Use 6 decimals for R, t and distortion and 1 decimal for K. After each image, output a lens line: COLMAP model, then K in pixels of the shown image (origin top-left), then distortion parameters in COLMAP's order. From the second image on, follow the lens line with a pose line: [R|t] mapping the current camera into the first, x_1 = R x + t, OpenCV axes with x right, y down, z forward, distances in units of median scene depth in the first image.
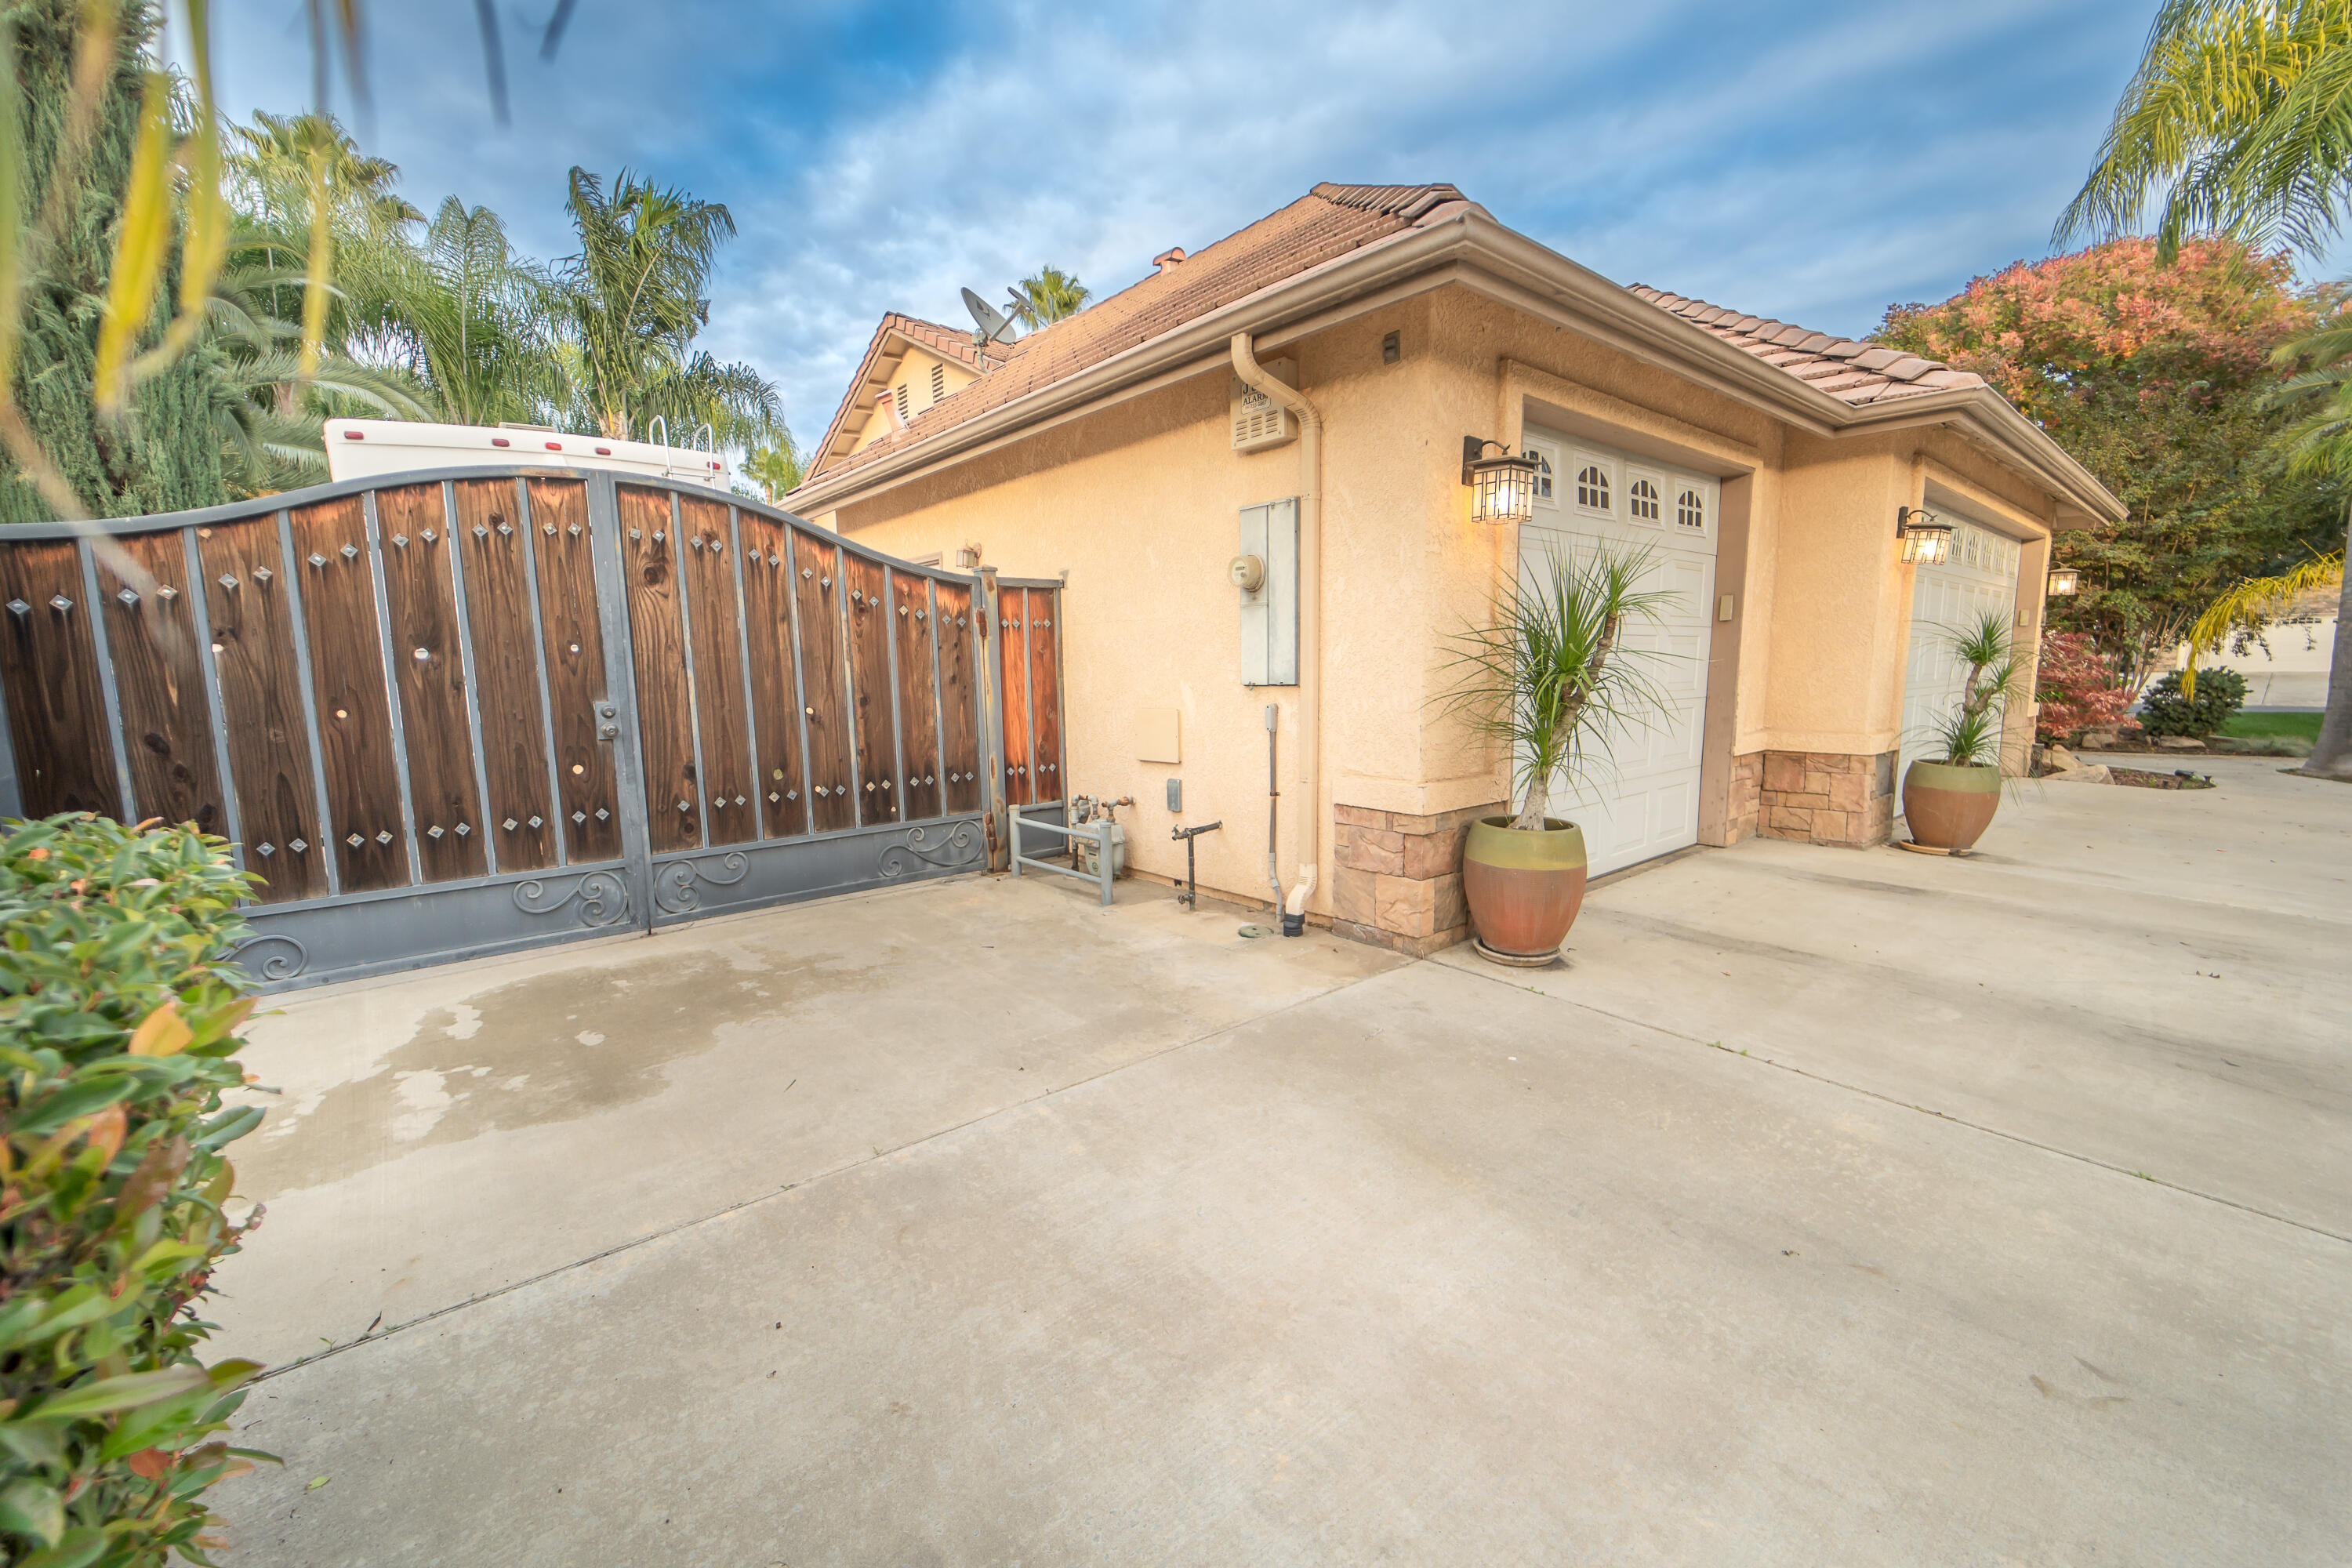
lens RADIAL K [[955.4, 0, 1176.8], [0, 955.4, 792.0], [0, 0, 1]] dist [-0.000736, -0.000352]
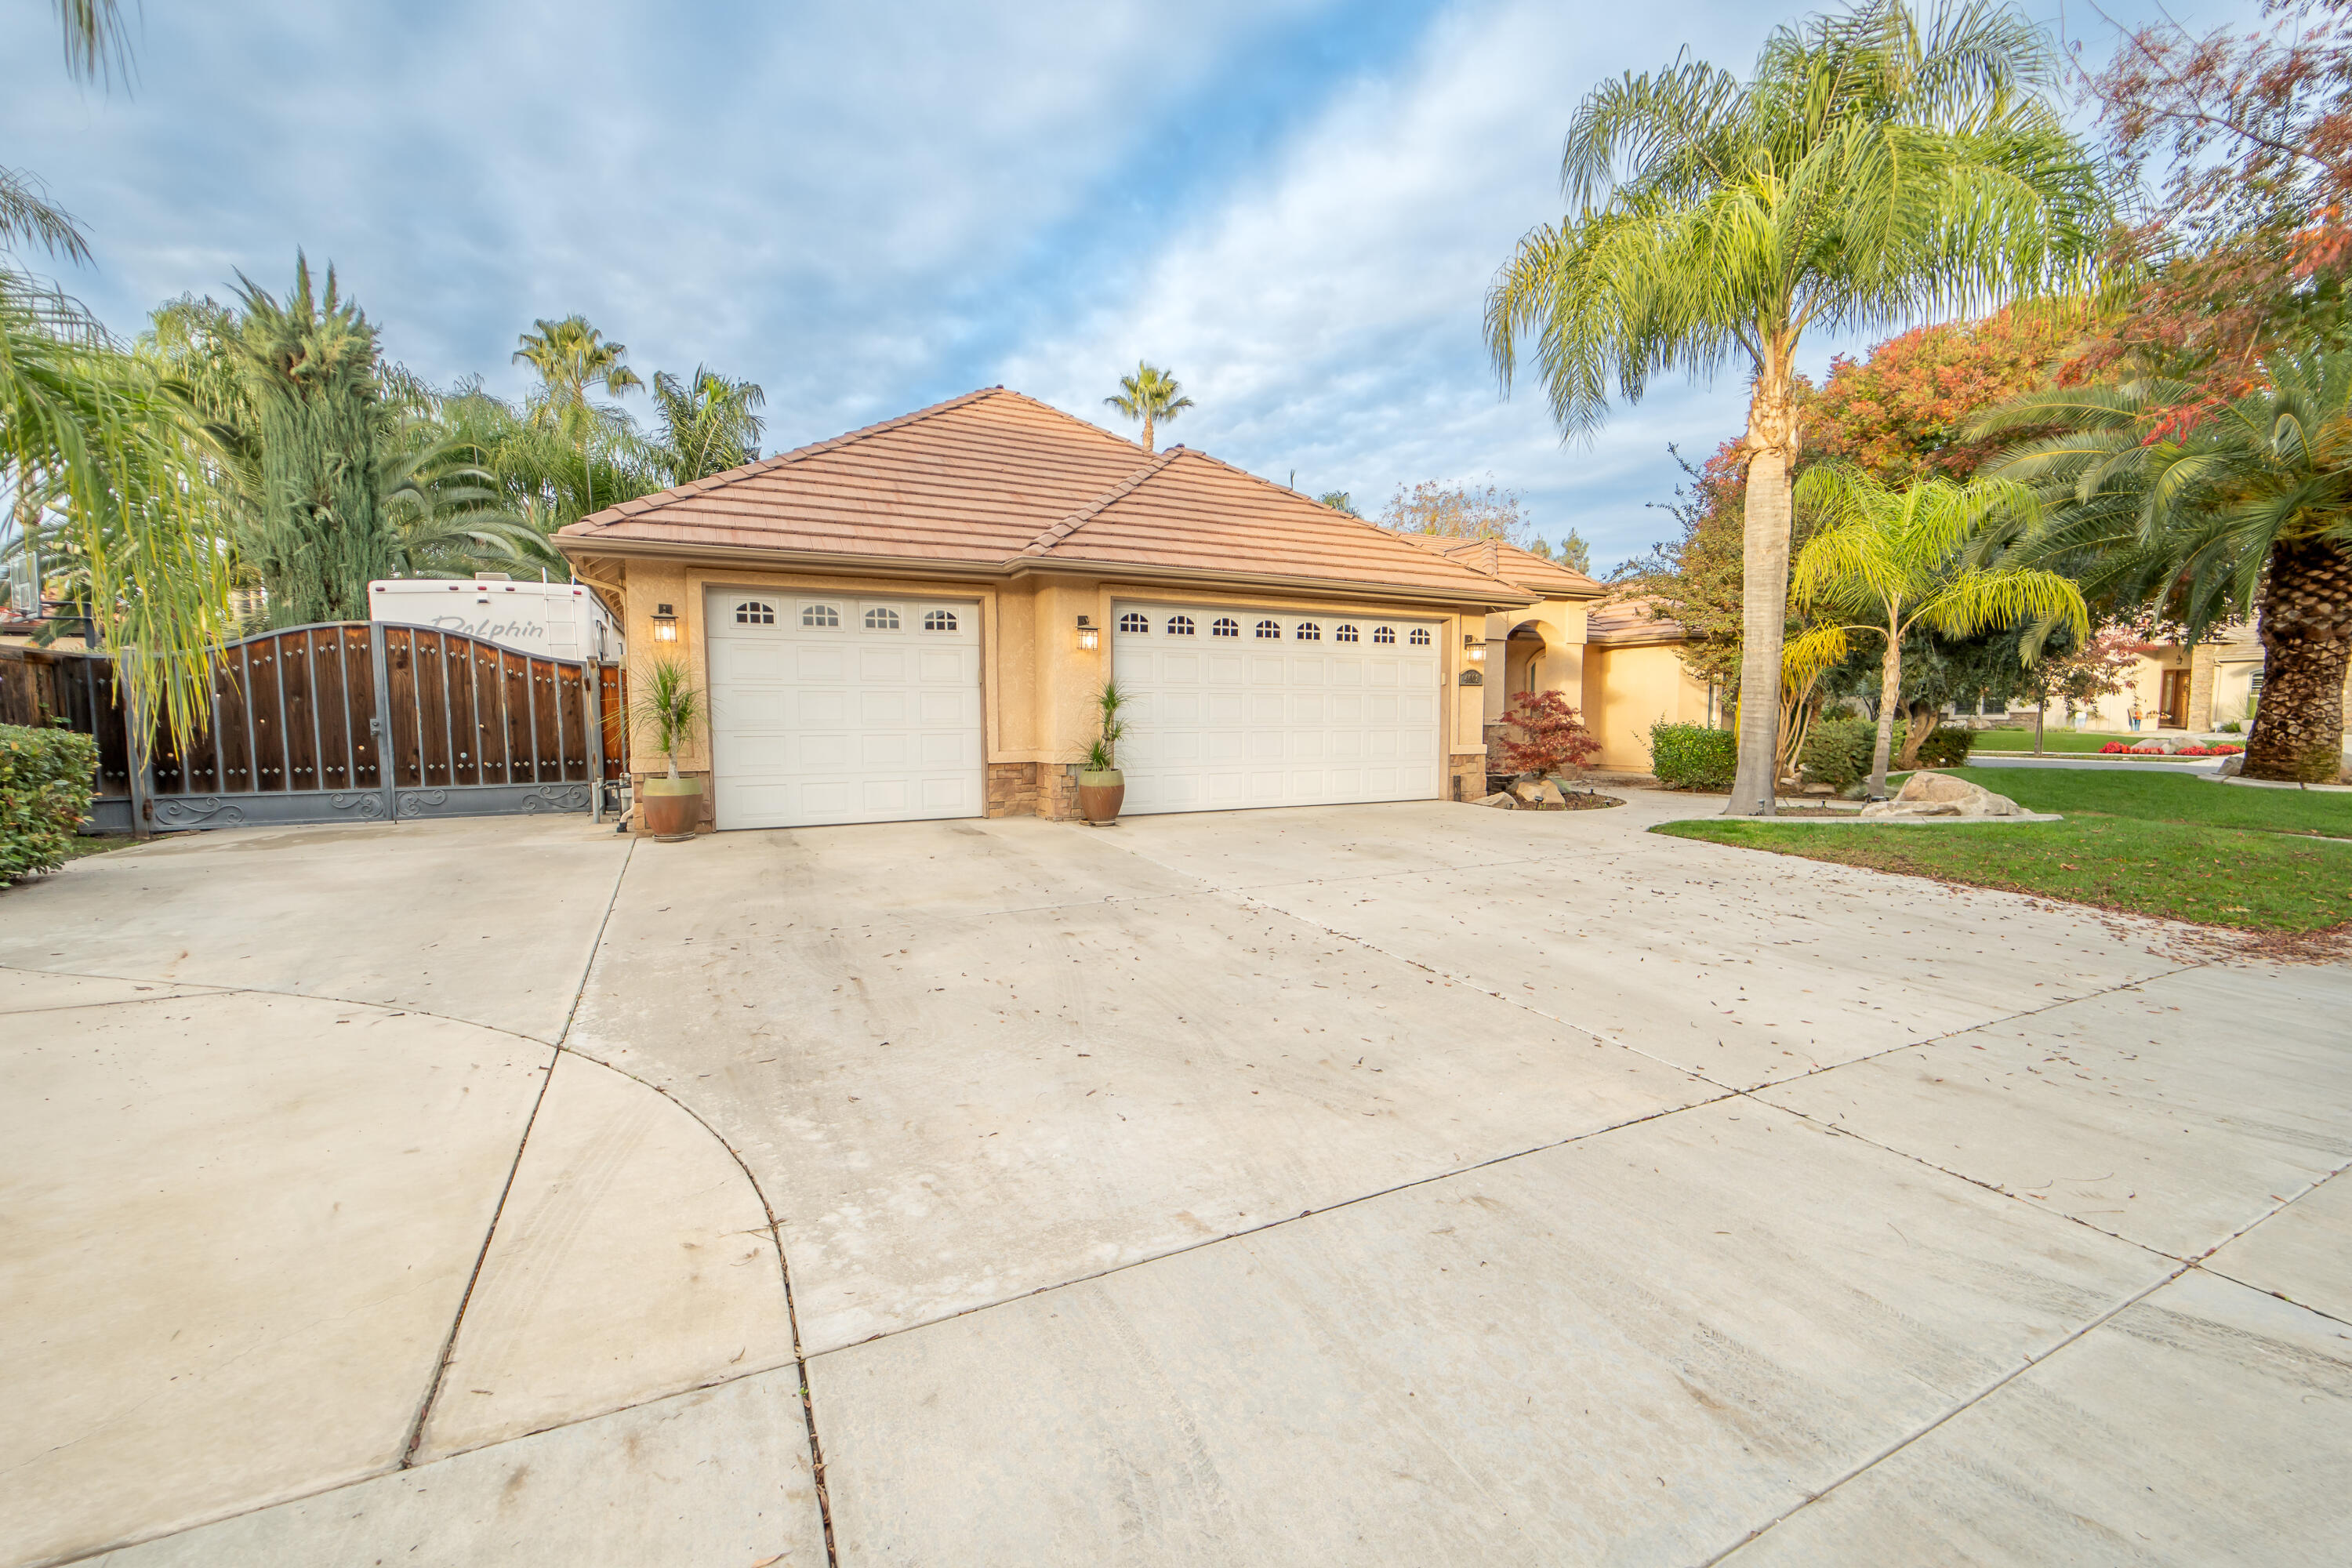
lens RADIAL K [[955.4, 0, 1176.8], [0, 955.4, 792.0], [0, 0, 1]] dist [-0.000736, -0.000352]
pose [[0.972361, 0.029622, -0.231596, 1.614270], [-0.040706, 0.998236, -0.043225, 0.089674], [0.229907, 0.051457, 0.971851, -0.701668]]
